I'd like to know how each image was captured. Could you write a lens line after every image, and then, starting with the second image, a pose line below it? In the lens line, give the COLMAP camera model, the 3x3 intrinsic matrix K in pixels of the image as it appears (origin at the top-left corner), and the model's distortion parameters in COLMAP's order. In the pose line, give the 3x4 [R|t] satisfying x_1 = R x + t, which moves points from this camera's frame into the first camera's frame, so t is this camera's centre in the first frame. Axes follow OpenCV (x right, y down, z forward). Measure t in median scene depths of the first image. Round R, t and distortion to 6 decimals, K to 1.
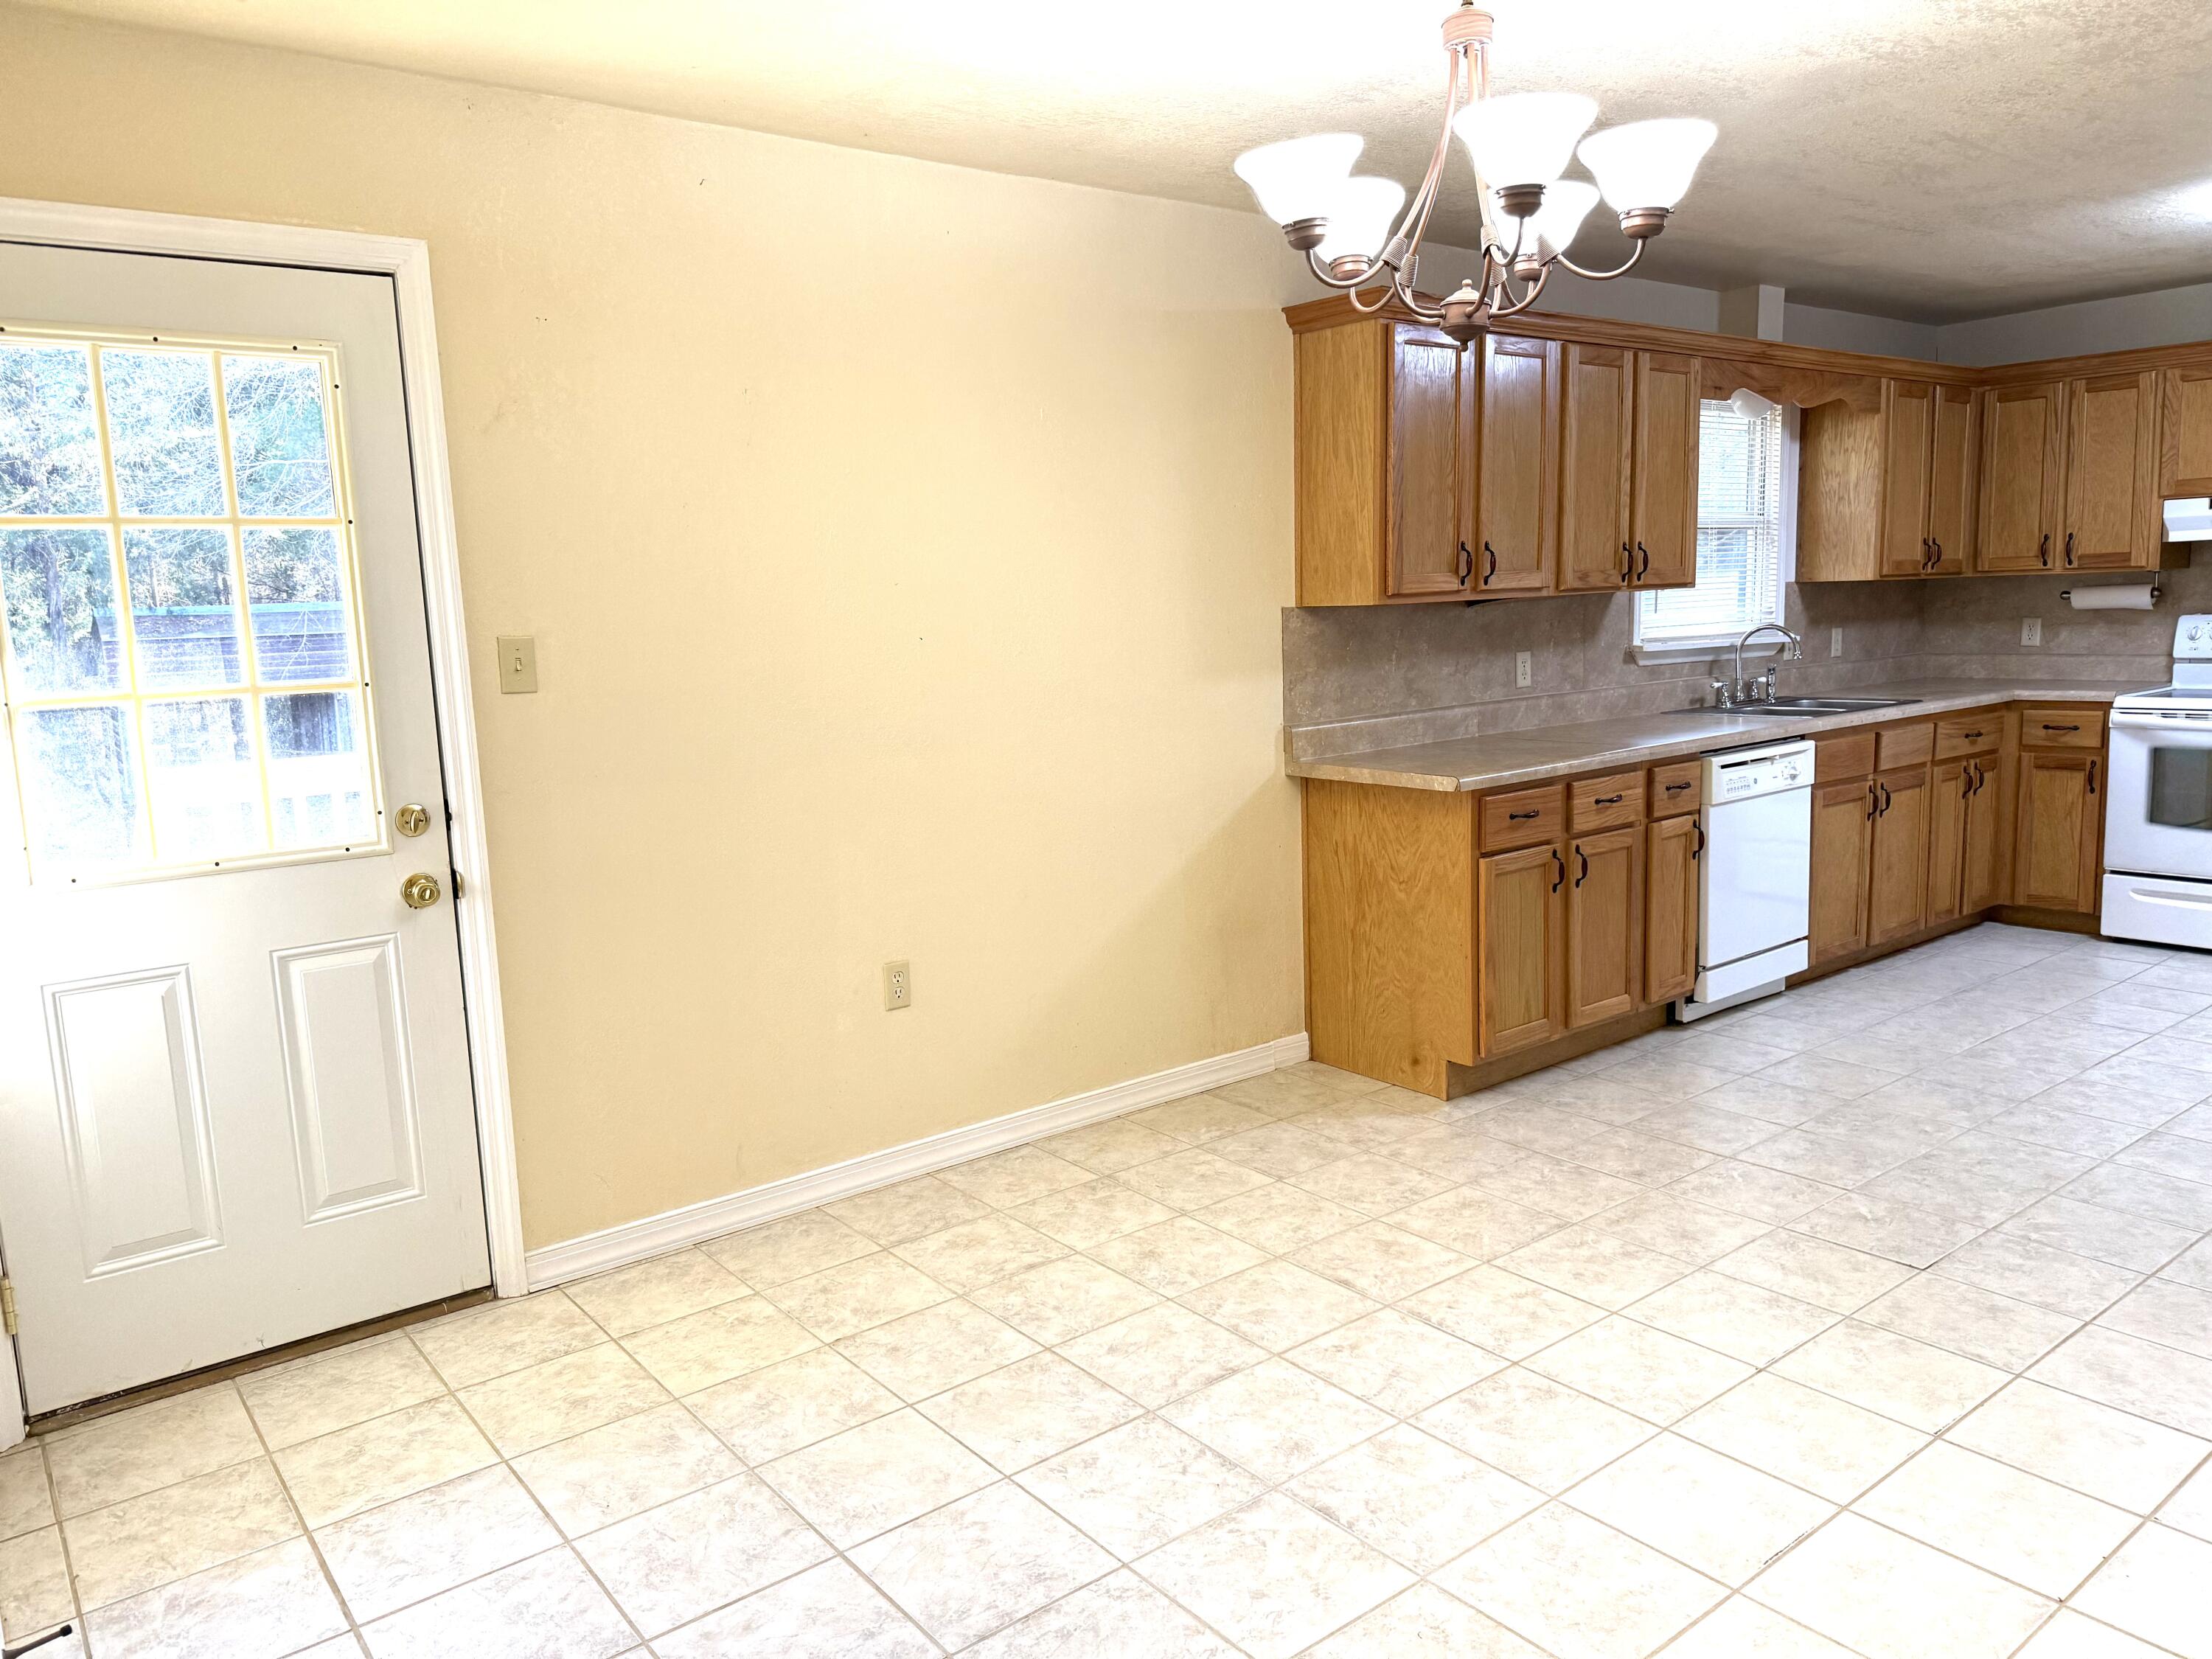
lens RADIAL K [[1559.0, 0, 1074.0], [0, 1559.0, 839.2], [0, 0, 1]] dist [0.052296, -0.071757]
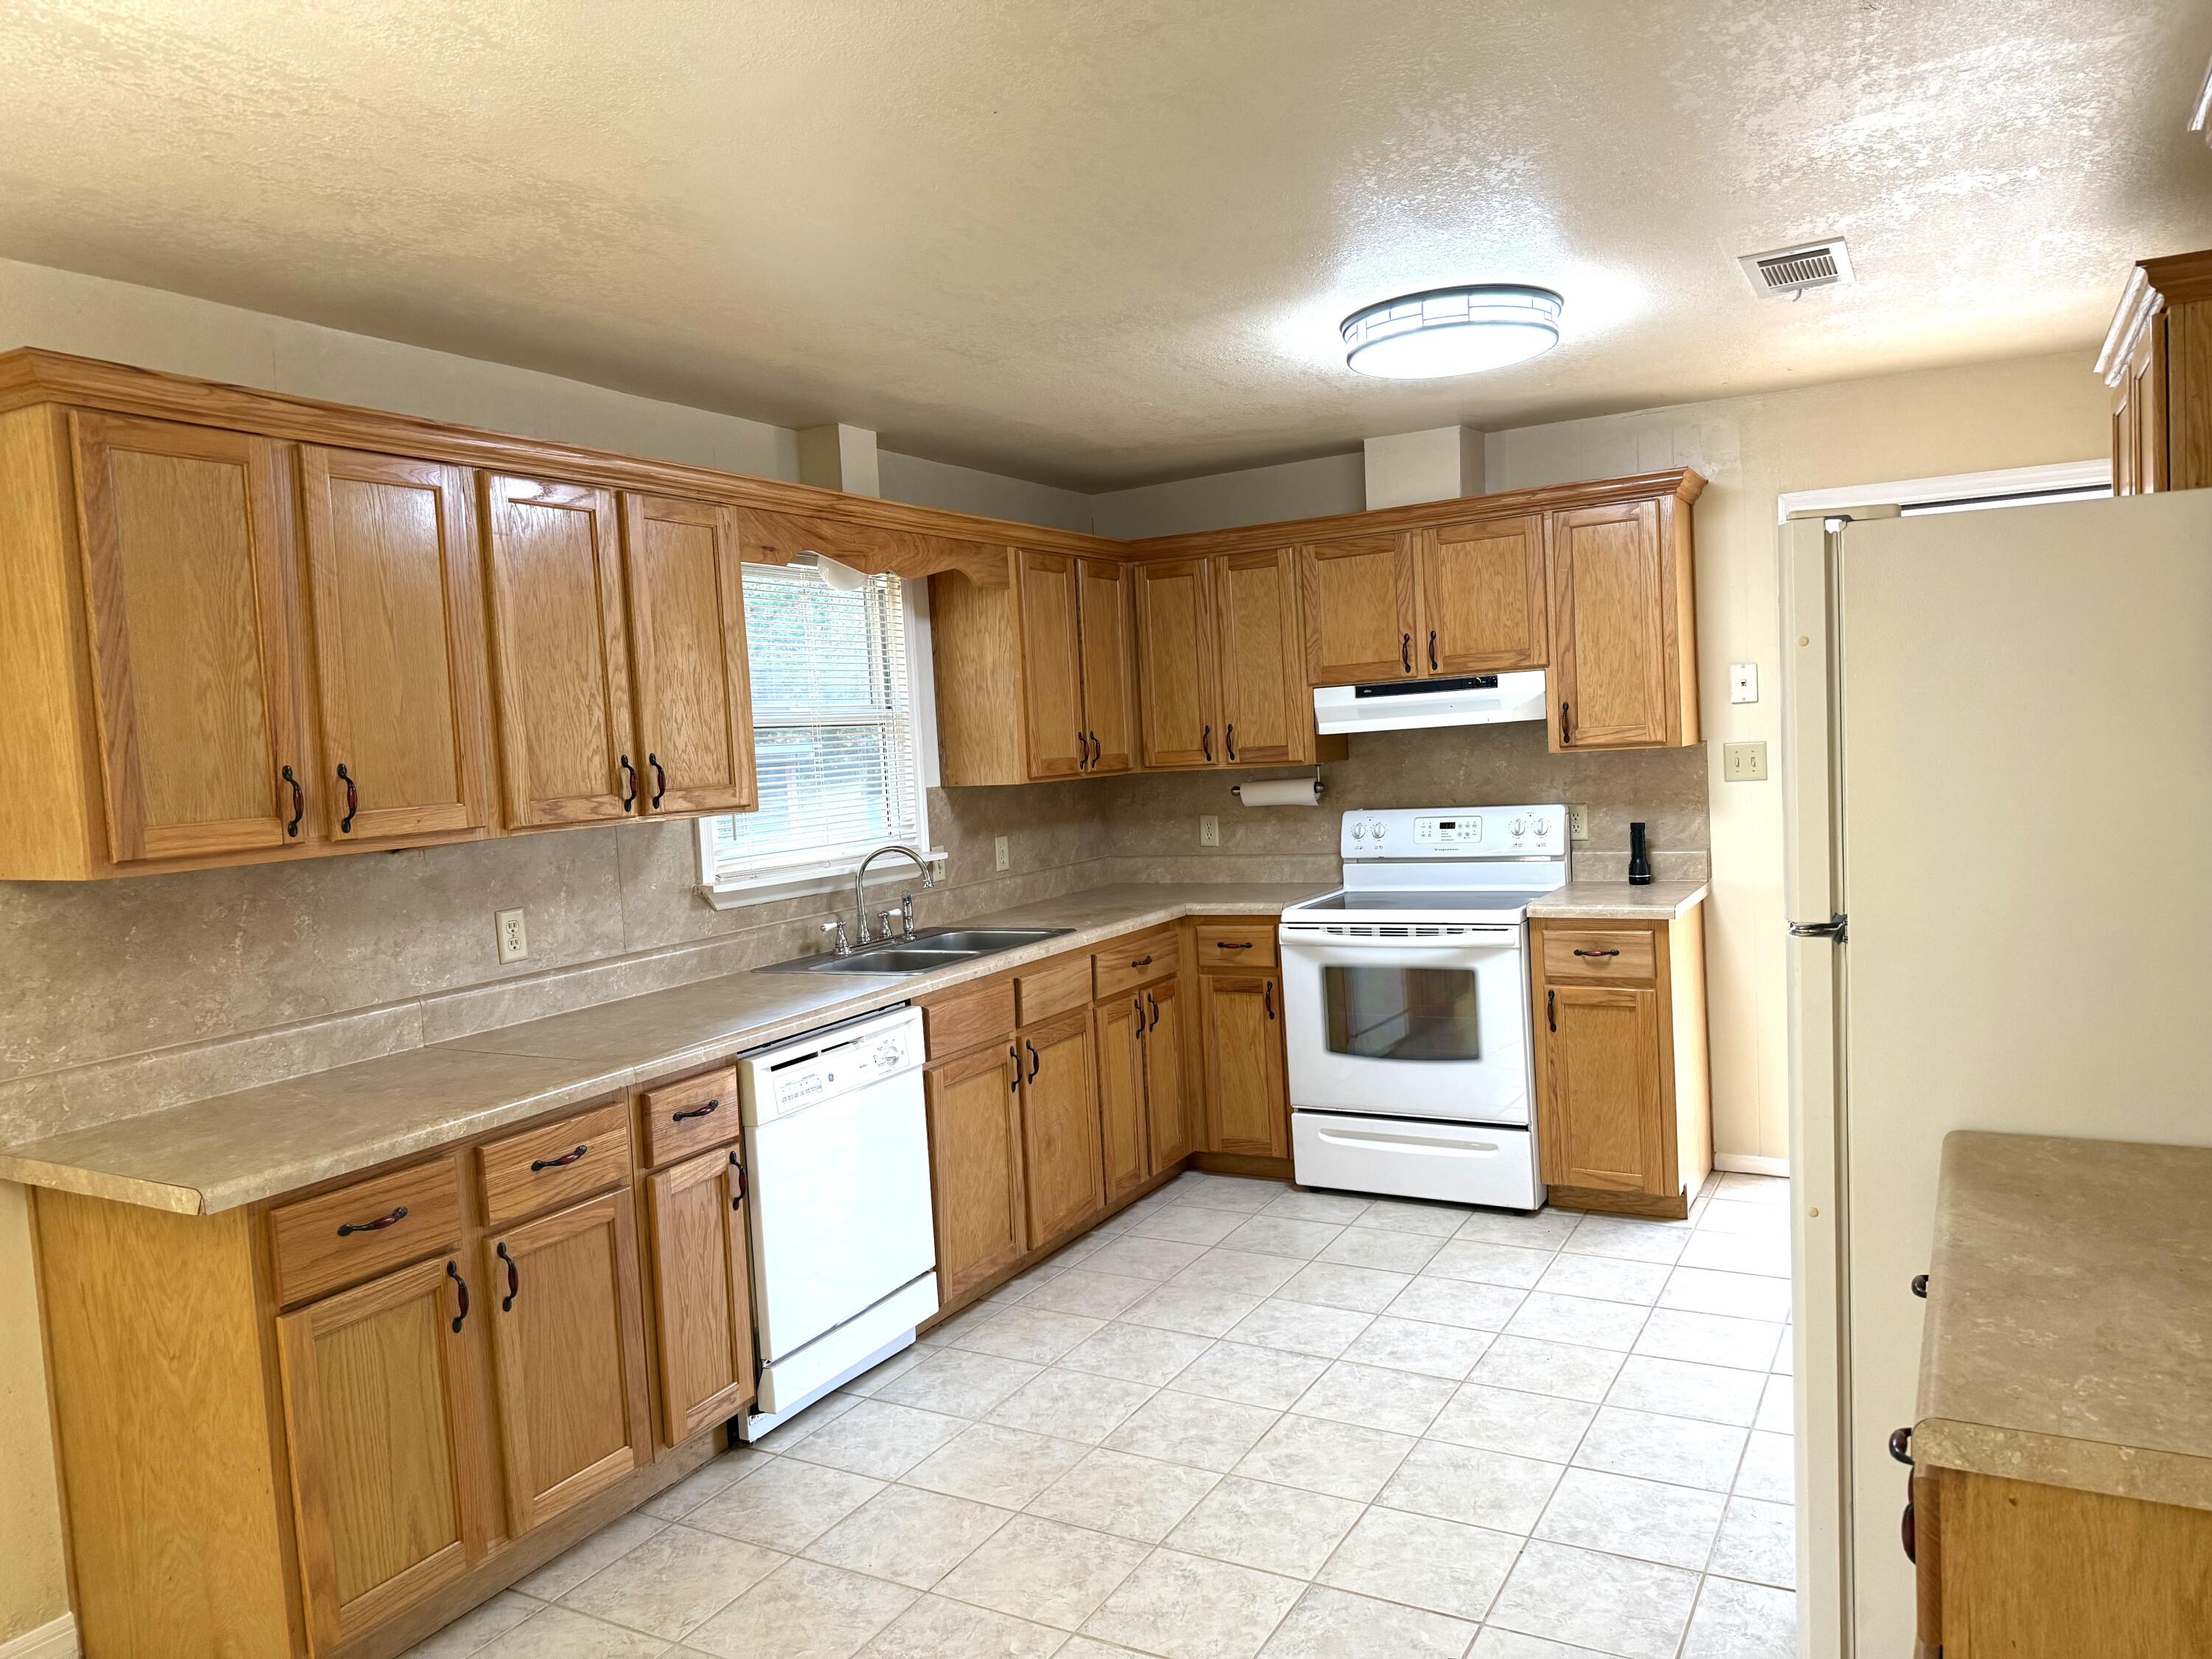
lens RADIAL K [[1536.4, 0, 1090.6], [0, 1536.4, 827.0], [0, 0, 1]] dist [0.080109, -0.083393]
pose [[0.922672, -0.037559, 0.383753, 0.266020], [0.078994, 0.992548, -0.092786, -0.073711], [-0.377408, 0.115925, 0.918762, 0.277874]]
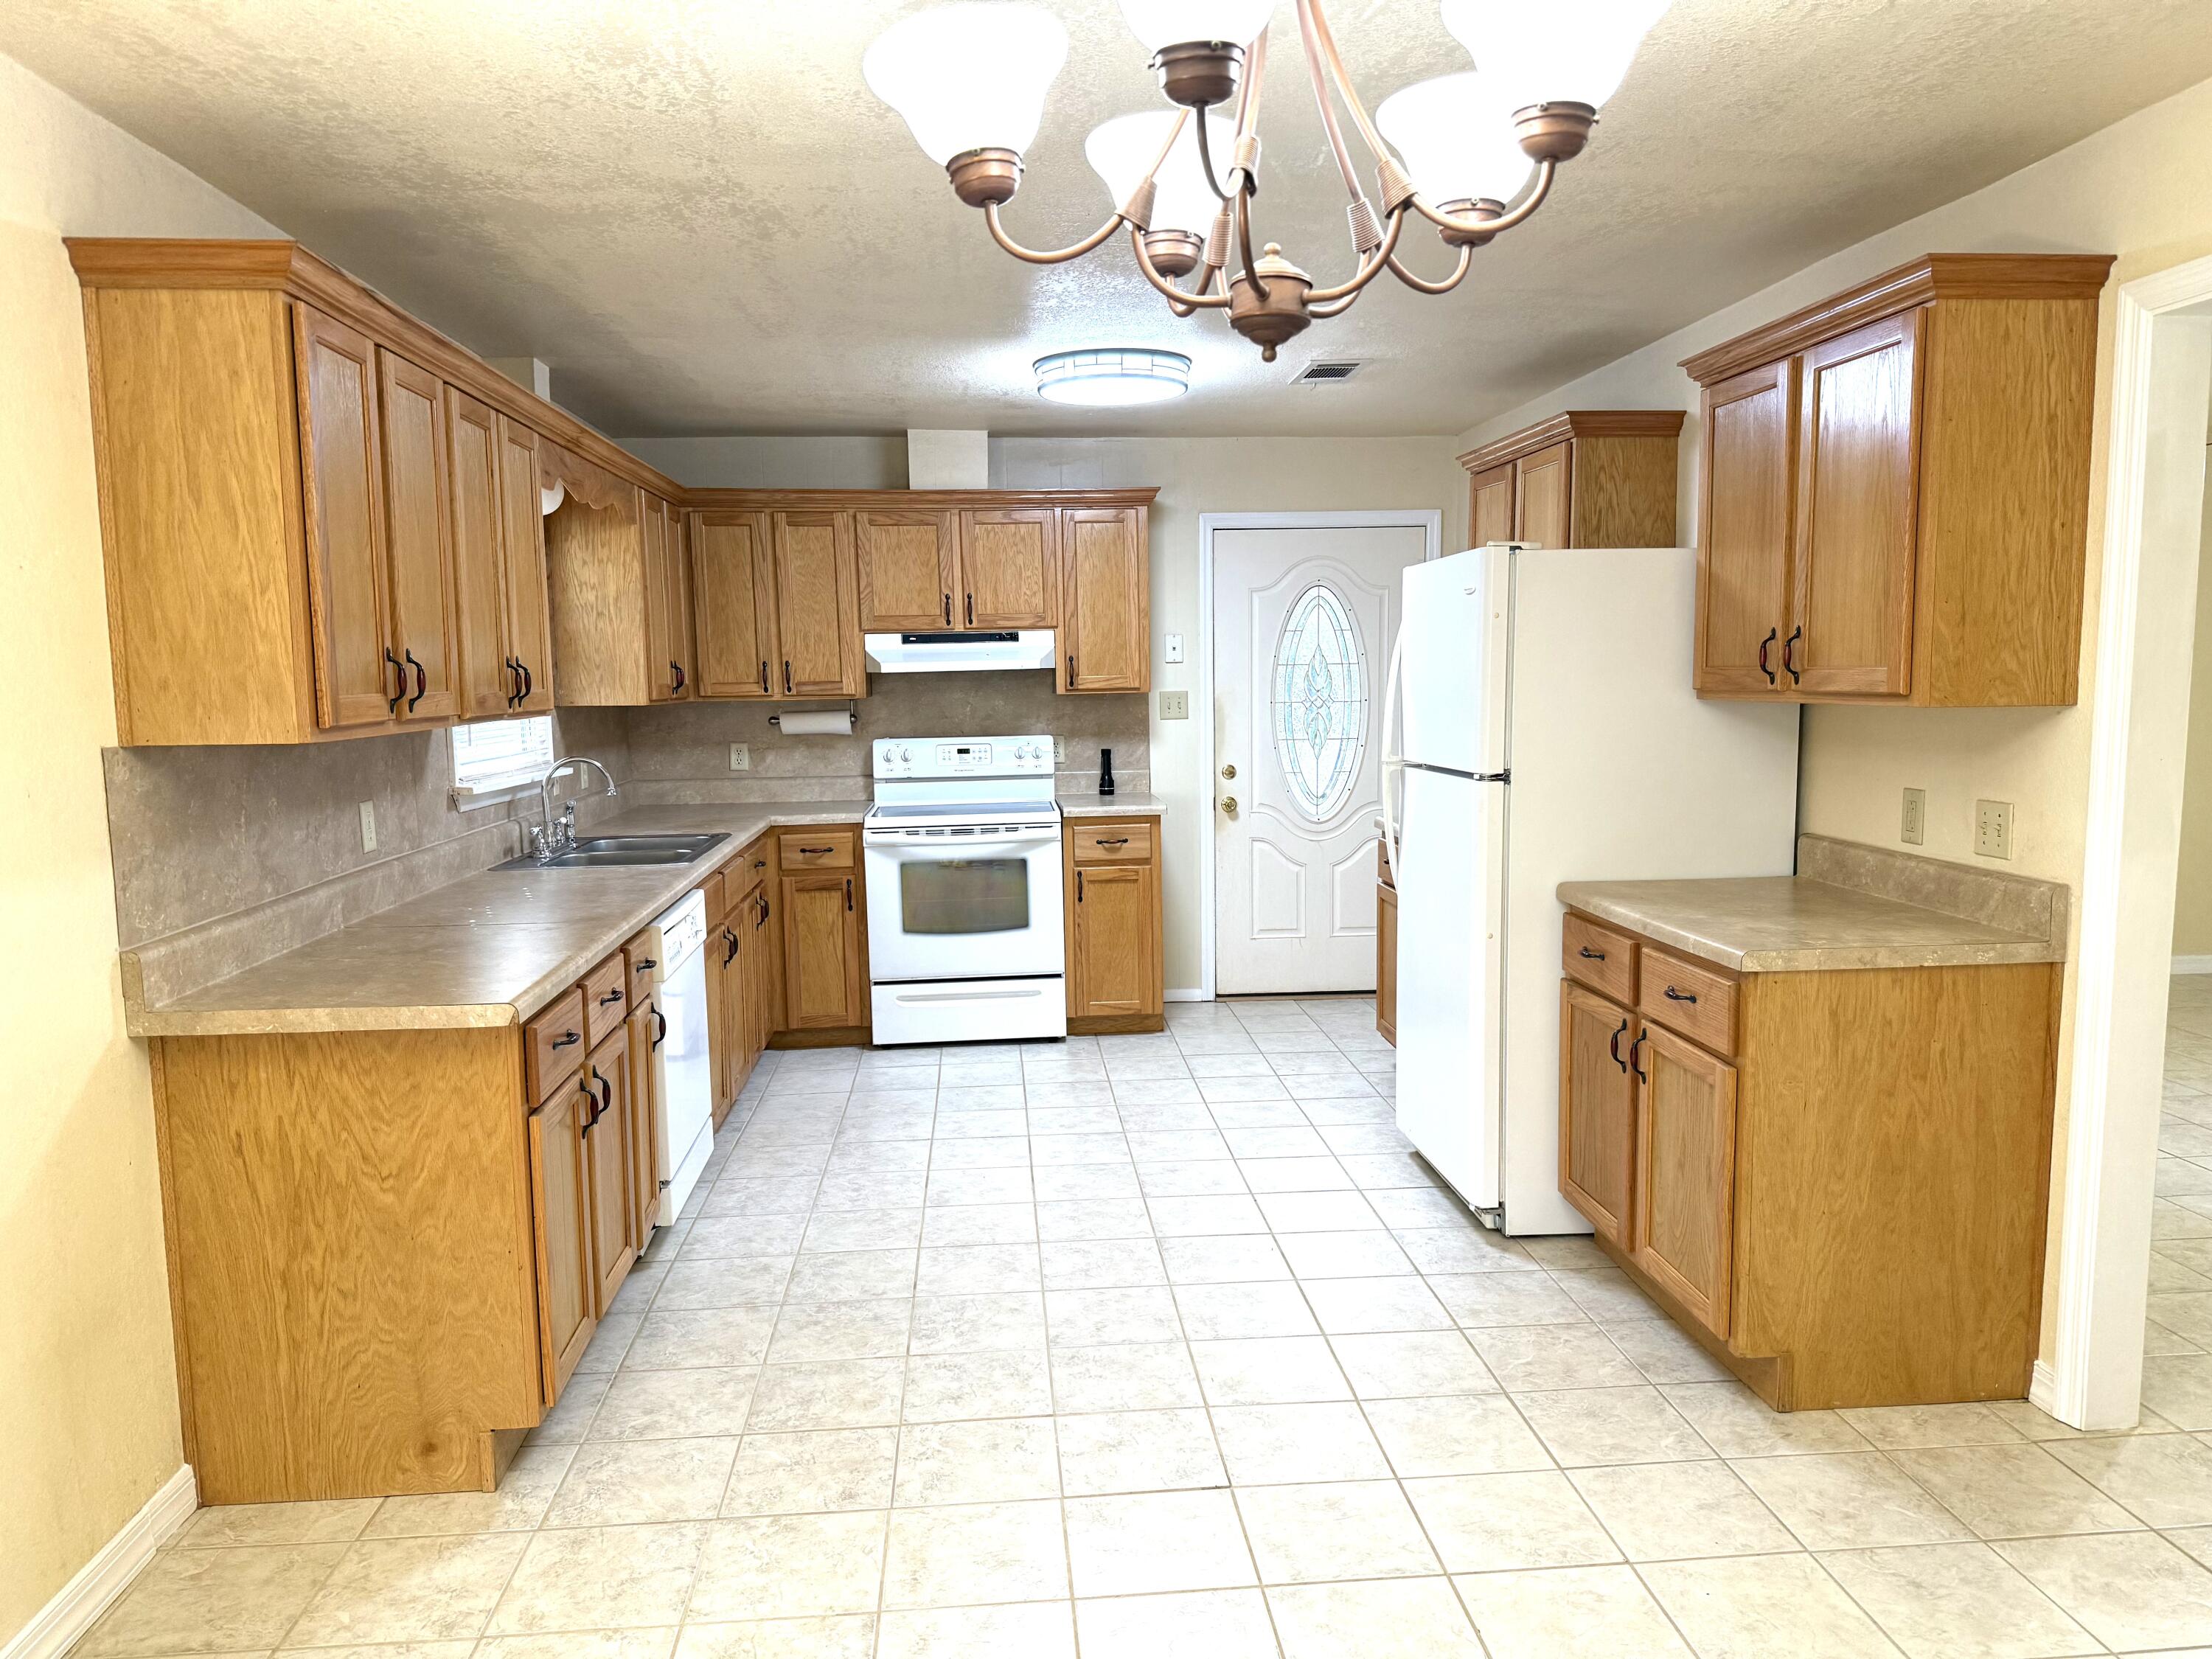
lens RADIAL K [[1553.1, 0, 1112.9], [0, 1553.1, 837.8], [0, 0, 1]] dist [0.141795, -0.206533]
pose [[0.537243, -0.064430, 0.840963, -0.141980], [0.122680, 0.992444, -0.002337, -0.061497], [-0.834458, 0.104425, 0.541088, 0.336199]]
